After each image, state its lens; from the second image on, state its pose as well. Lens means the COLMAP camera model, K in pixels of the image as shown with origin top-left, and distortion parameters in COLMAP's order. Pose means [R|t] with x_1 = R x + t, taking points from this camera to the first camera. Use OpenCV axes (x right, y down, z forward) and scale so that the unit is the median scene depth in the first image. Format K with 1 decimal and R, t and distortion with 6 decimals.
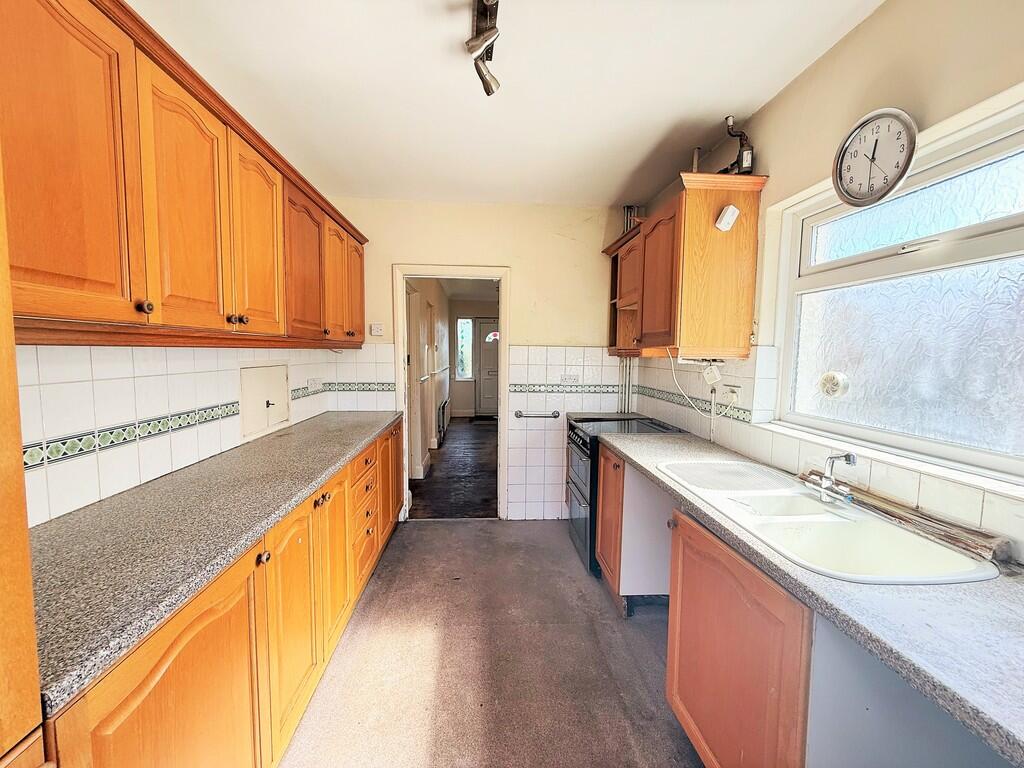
lens RADIAL K [[405.2, 0, 510.8], [0, 405.2, 379.9], [0, 0, 1]] dist [0.004604, 0.000218]
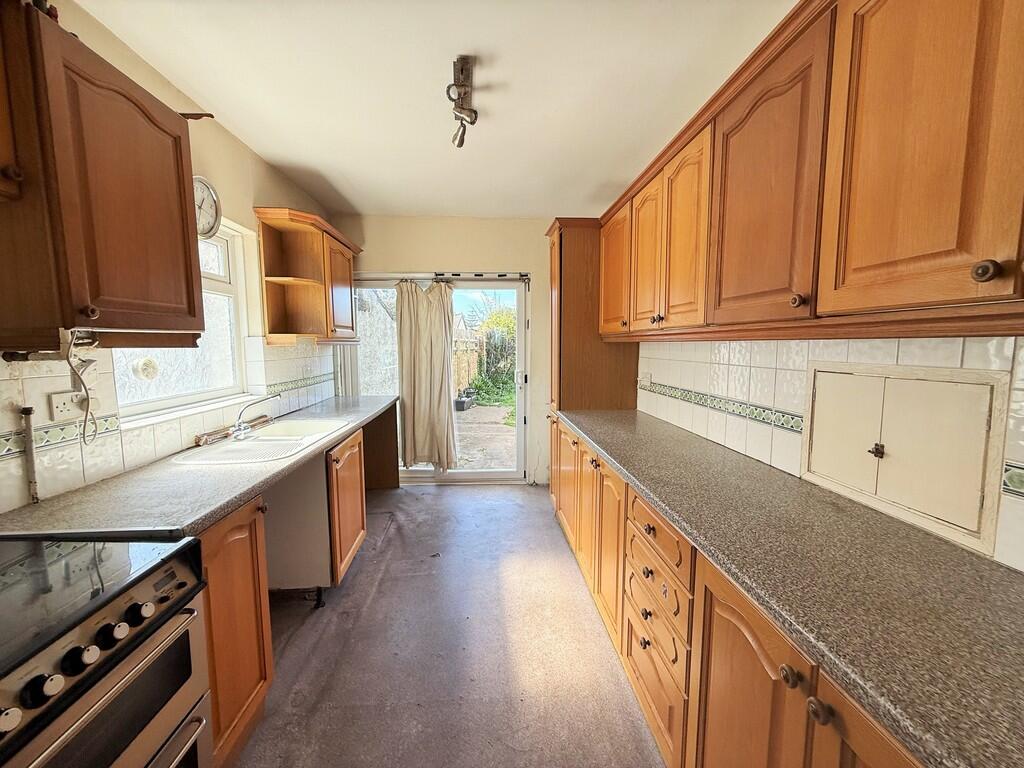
lens RADIAL K [[405.2, 0, 506.3], [0, 405.2, 382.2], [0, 0, 1]] dist [0.004604, 0.000218]
pose [[-0.999900, -0.012767, 0.006022, -0.173240], [-0.011577, 0.985774, 0.167679, -0.136236], [-0.008078, 0.167593, -0.985823, 1.923204]]
